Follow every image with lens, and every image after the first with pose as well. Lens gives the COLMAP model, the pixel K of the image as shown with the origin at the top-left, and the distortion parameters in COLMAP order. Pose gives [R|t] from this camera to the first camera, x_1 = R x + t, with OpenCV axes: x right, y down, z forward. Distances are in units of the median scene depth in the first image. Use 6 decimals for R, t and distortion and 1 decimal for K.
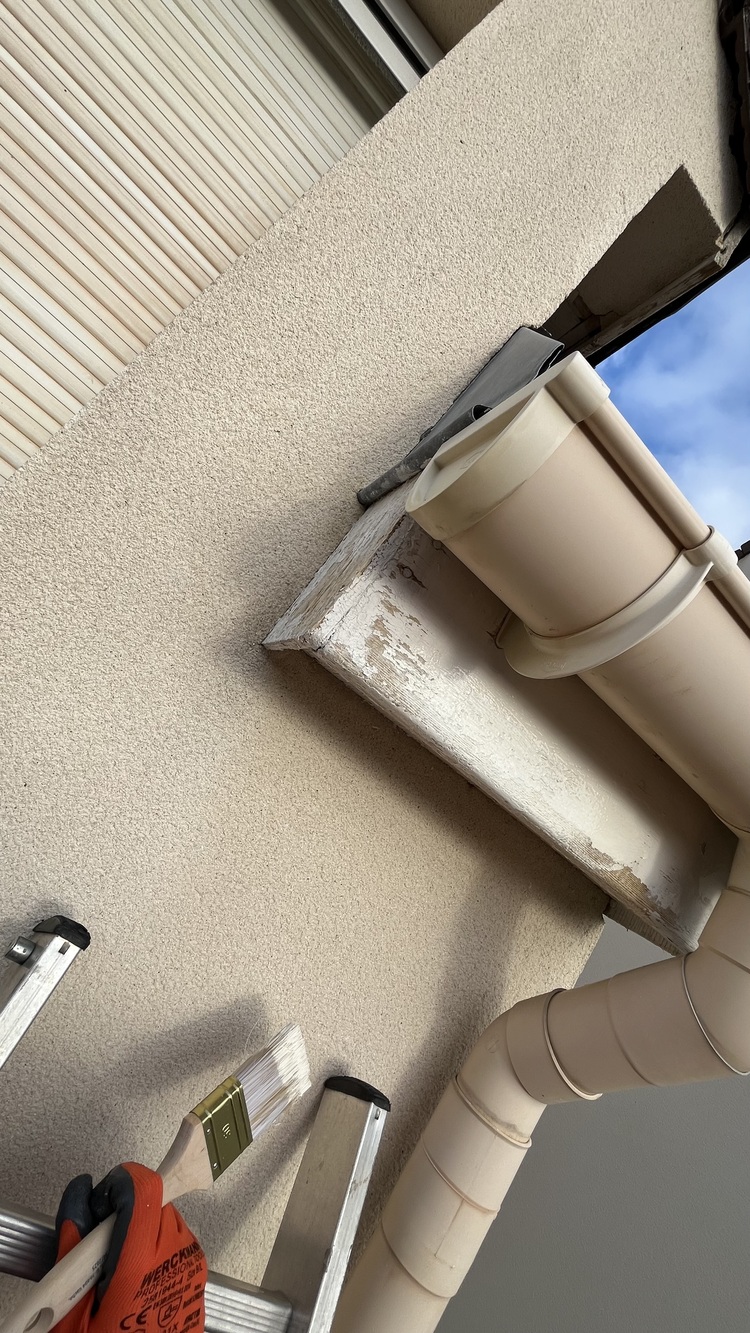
lens RADIAL K [[533.9, 0, 375.3], [0, 533.9, 663.5], [0, 0, 1]] dist [-0.003056, -0.000212]
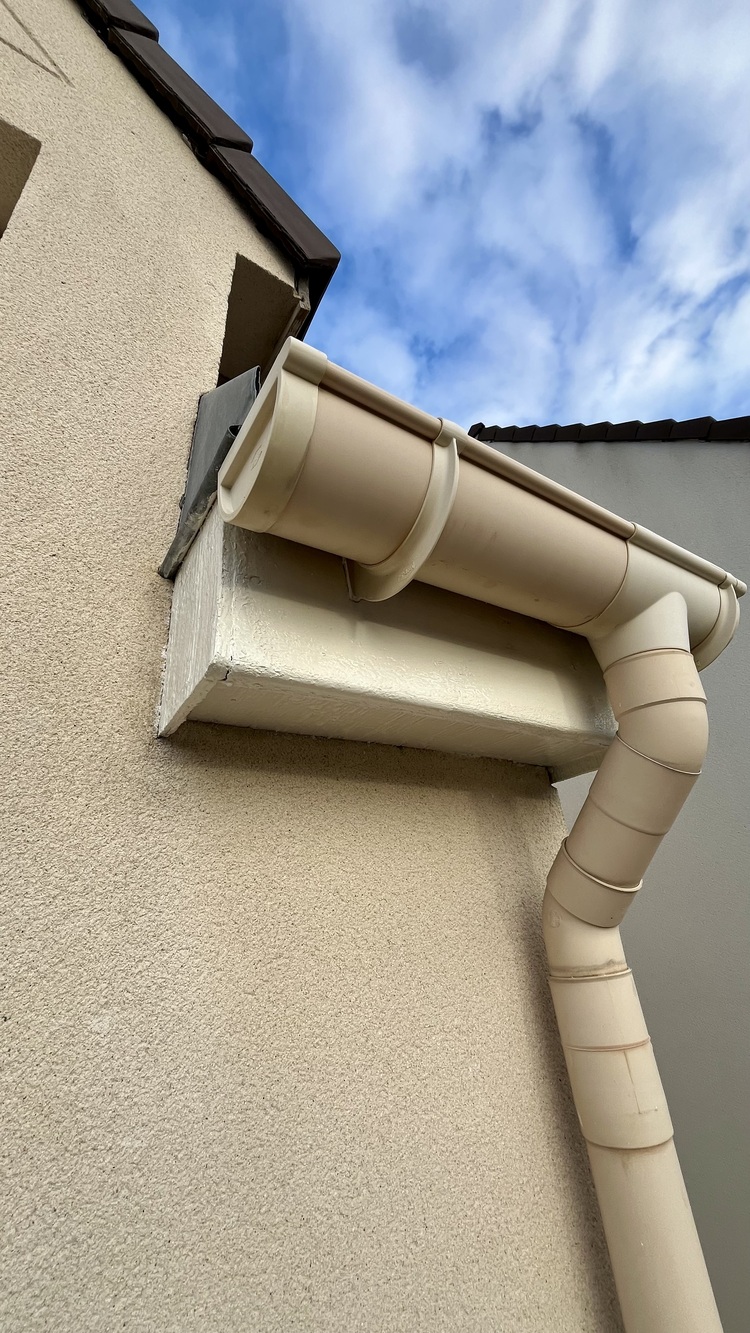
lens RADIAL K [[533.9, 0, 372.3], [0, 533.9, 669.6], [0, 0, 1]] dist [-0.003056, -0.000212]
pose [[0.773257, -0.533563, 0.342614, -0.184320], [0.579041, 0.814385, -0.038590, 0.131569], [-0.258429, 0.228227, 0.938683, -0.050270]]
